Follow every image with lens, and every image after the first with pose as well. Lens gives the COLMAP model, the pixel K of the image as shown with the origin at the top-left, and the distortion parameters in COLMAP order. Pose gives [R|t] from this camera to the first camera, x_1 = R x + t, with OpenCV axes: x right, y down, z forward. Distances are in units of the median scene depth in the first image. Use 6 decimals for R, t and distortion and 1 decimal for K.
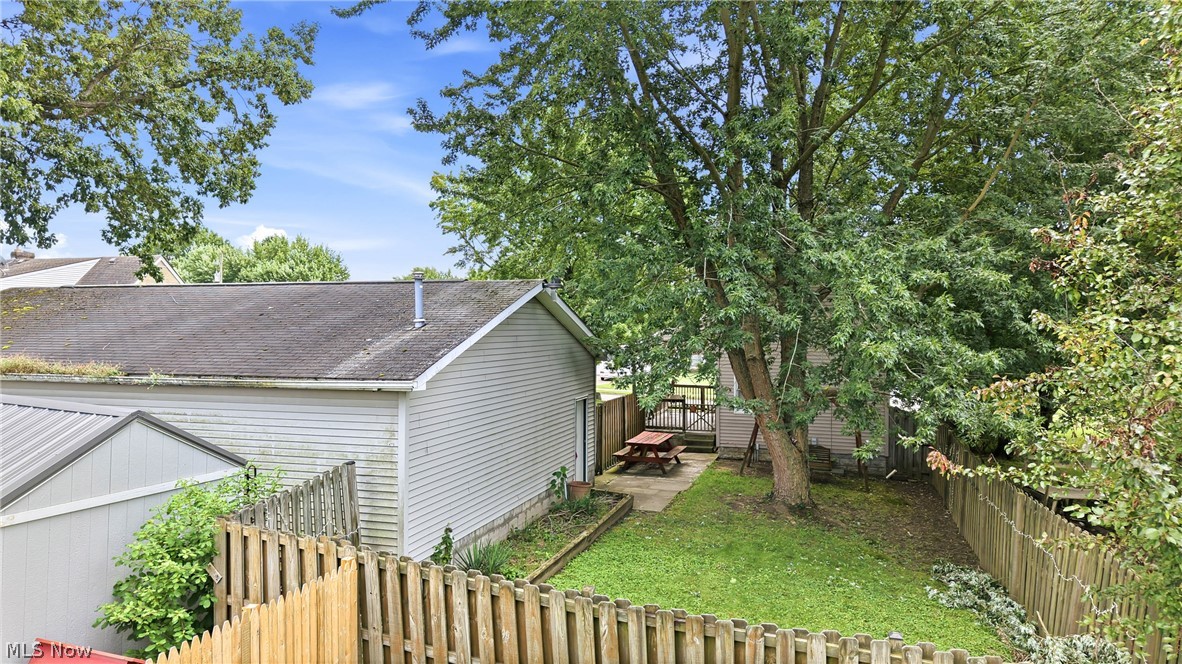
lens RADIAL K [[801.9, 0, 593.6], [0, 801.9, 336.6], [0, 0, 1]] dist [0.031342, -0.078650]
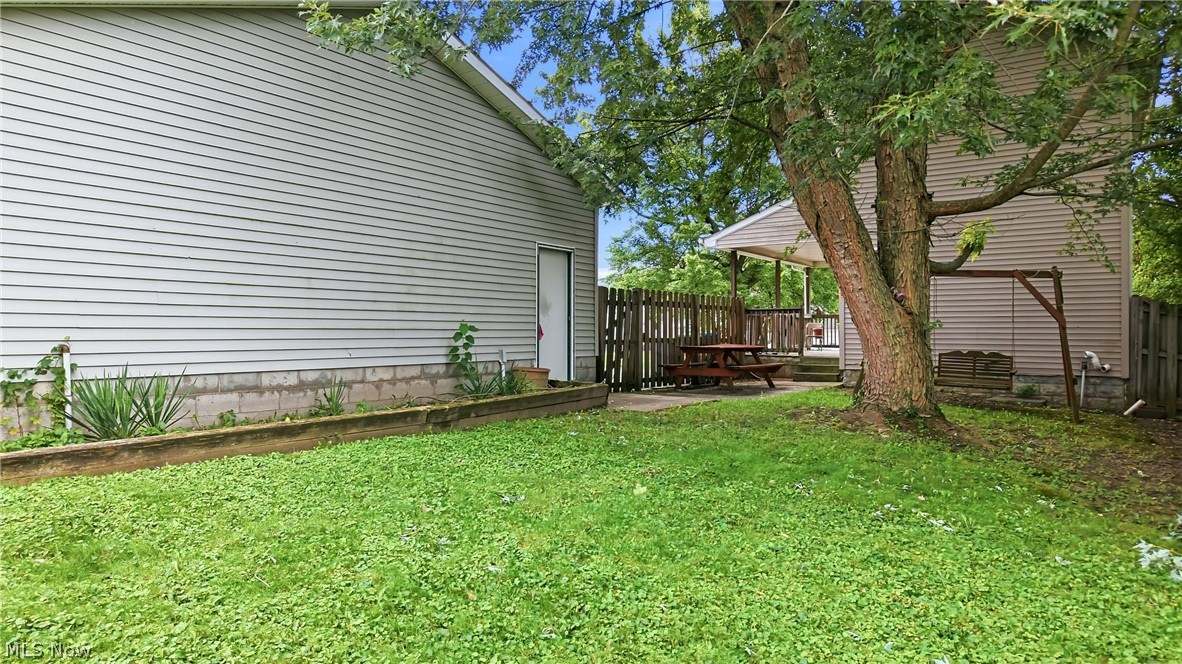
lens RADIAL K [[801.9, 0, 593.6], [0, 801.9, 336.6], [0, 0, 1]] dist [0.031342, -0.078650]
pose [[0.956708, -0.002961, -0.291035, 0.211530], [-0.001333, 0.999893, -0.014555, 0.167334], [0.291047, 0.014313, 0.956602, 0.418811]]
